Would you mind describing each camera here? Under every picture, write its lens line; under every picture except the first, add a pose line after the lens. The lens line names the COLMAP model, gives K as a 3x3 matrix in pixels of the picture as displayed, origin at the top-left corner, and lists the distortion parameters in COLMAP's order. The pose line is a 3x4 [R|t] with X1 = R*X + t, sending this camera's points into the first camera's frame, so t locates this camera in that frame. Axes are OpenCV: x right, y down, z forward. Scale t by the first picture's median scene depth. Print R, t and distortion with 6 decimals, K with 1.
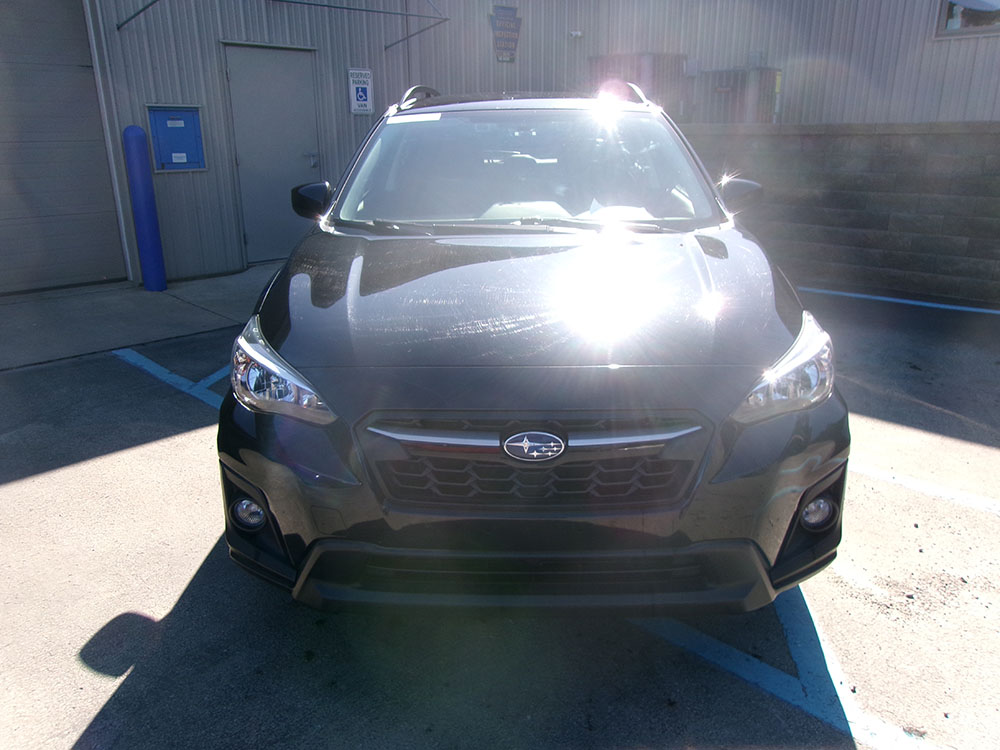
lens RADIAL K [[789.0, 0, 506.5], [0, 789.0, 369.6], [0, 0, 1]] dist [-0.012108, 0.035480]
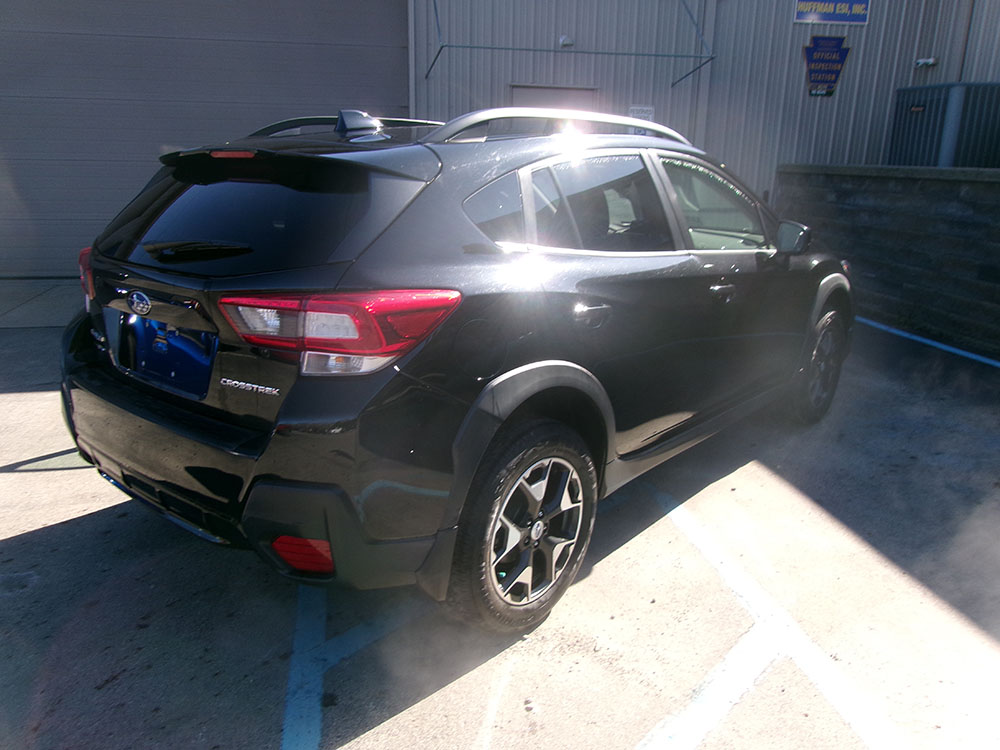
lens RADIAL K [[789.0, 0, 507.0], [0, 789.0, 376.0], [0, 0, 1]] dist [-0.012108, 0.035480]
pose [[0.819185, 0.174079, -0.546472, 0.353929], [-0.192119, 0.981065, 0.024524, -0.018374], [0.540394, 0.084898, 0.837118, 0.053425]]
